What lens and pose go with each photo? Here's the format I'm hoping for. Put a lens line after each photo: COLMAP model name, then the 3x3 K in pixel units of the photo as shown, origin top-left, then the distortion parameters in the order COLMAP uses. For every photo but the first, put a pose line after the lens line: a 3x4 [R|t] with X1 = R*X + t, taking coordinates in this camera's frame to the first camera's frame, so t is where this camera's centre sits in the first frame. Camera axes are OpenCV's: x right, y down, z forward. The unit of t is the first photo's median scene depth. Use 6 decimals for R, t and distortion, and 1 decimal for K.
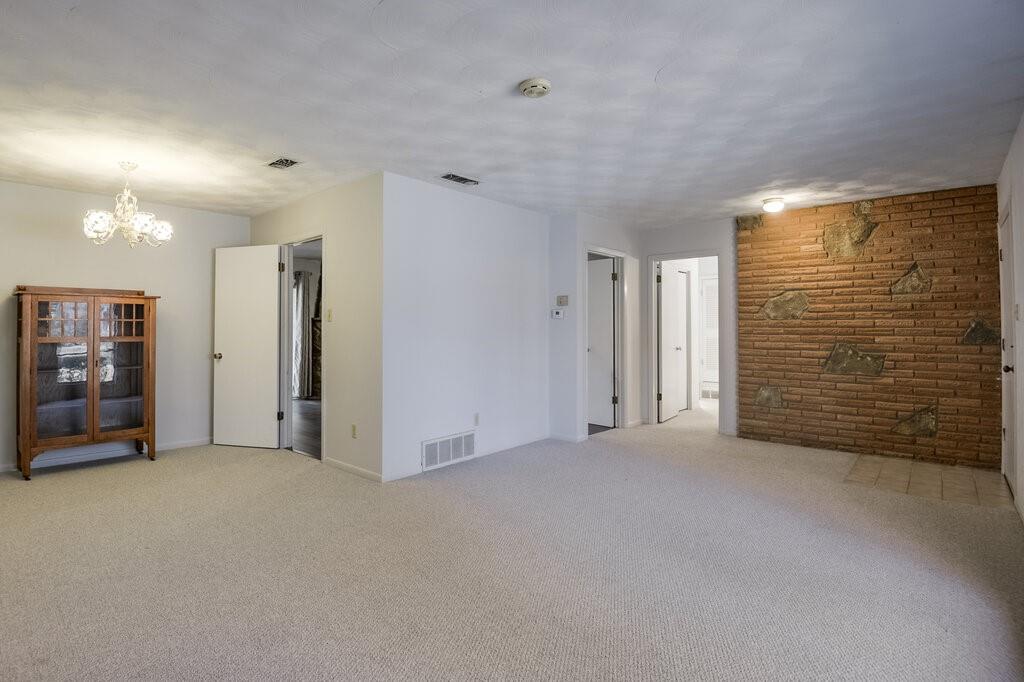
lens RADIAL K [[484.0, 0, 508.5], [0, 484.0, 339.4], [0, 0, 1]] dist [-0.006286, -0.015580]
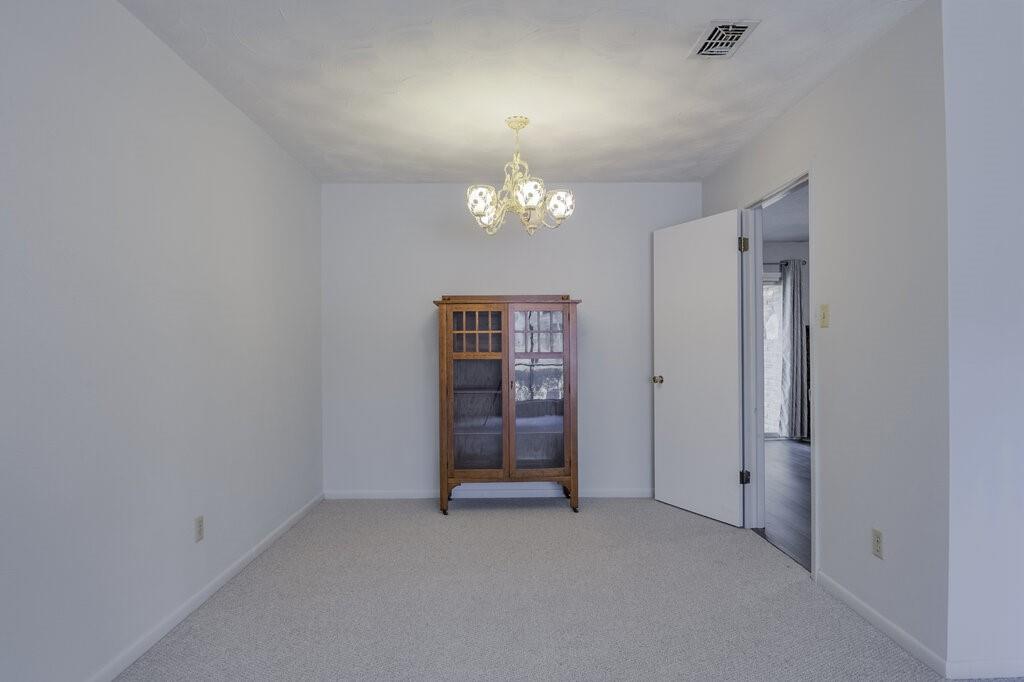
lens RADIAL K [[530.9, 0, 509.6], [0, 530.9, 334.2], [0, 0, 1]] dist [0.000388, -0.001496]
pose [[0.608123, -0.018766, -0.793621, -0.120591], [-0.010556, 0.999441, -0.031722, -0.006394], [0.793773, 0.027668, 0.607585, 0.385664]]
